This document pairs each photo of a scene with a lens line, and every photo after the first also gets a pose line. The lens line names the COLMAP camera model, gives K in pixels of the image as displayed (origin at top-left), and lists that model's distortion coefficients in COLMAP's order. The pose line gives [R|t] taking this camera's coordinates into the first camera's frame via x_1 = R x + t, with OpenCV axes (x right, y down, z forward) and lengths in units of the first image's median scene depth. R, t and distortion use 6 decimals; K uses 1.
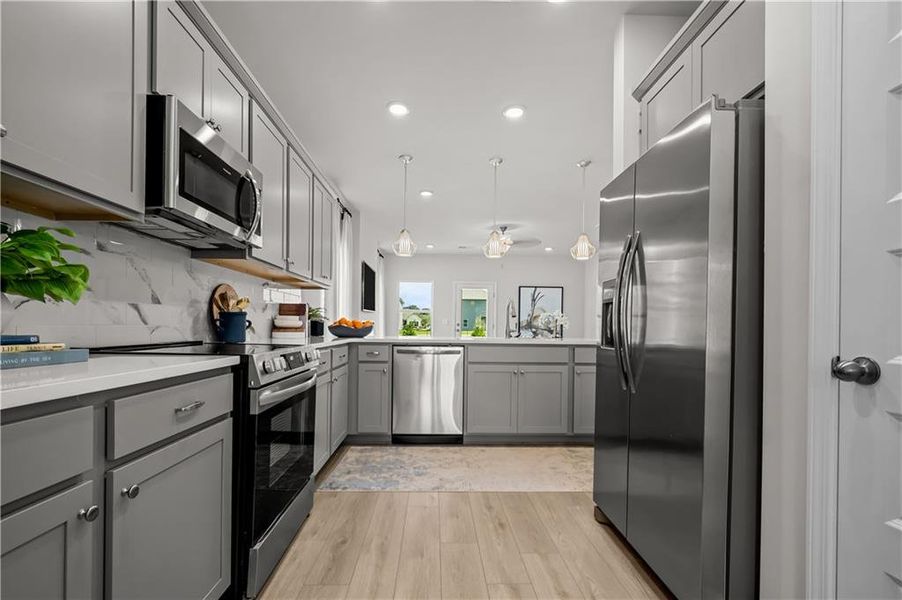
lens RADIAL K [[403.1, 0, 447.0], [0, 403.1, 327.1], [0, 0, 1]] dist [0.004573, -0.001006]
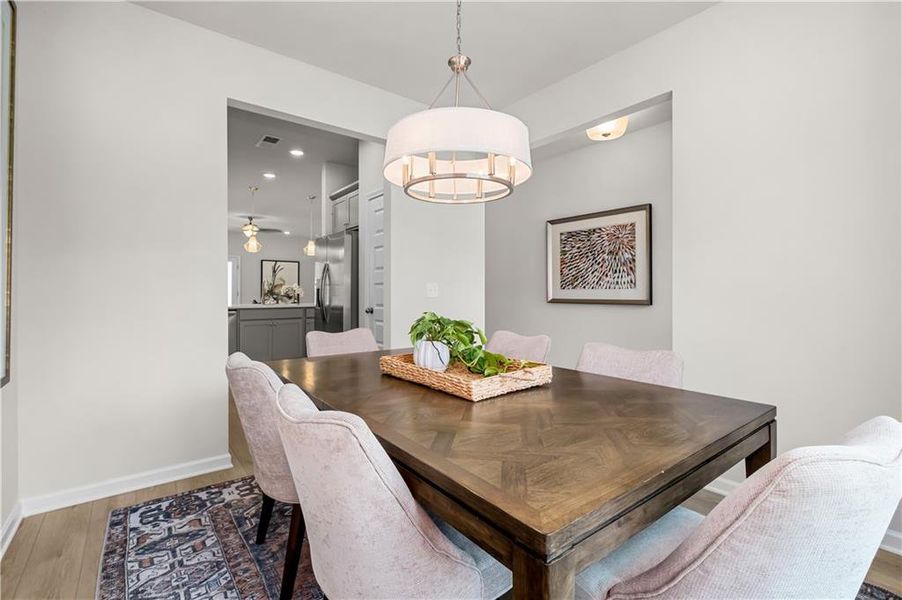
lens RADIAL K [[402.0, 0, 449.2], [0, 402.0, 289.0], [0, 0, 1]] dist [-0.001949, -0.000134]
pose [[0.803704, -0.006413, 0.594995, -0.247412], [0.008135, 0.999967, -0.000210, -0.032678], [-0.594974, 0.005010, 0.803729, -0.857795]]
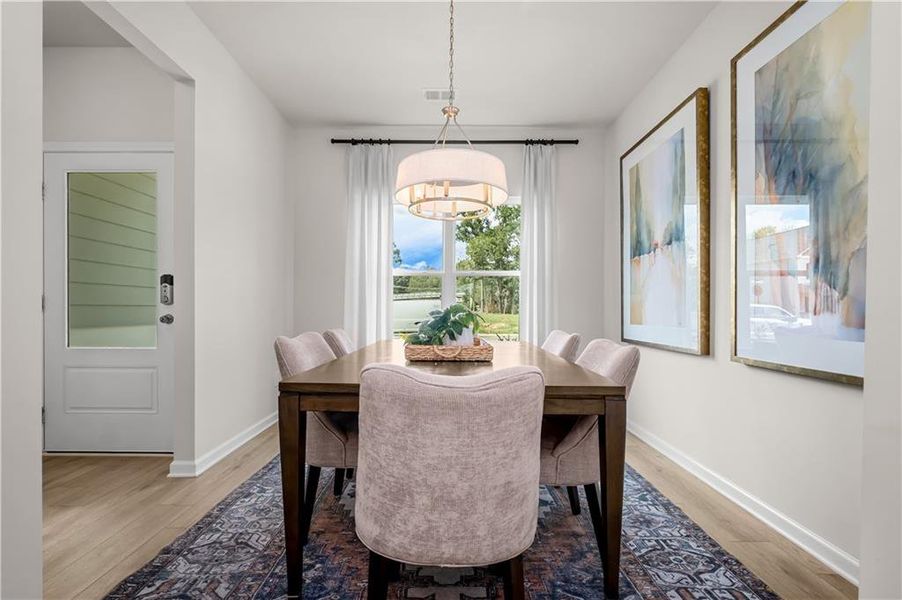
lens RADIAL K [[397.8, 0, 447.9], [0, 397.8, 312.6], [0, 0, 1]] dist [-0.001962, -0.001087]
pose [[-0.999304, -0.021288, 0.030646, 0.054900], [-0.020991, 0.999730, 0.009985, 0.007467], [-0.030850, 0.009335, -0.999480, 0.225948]]
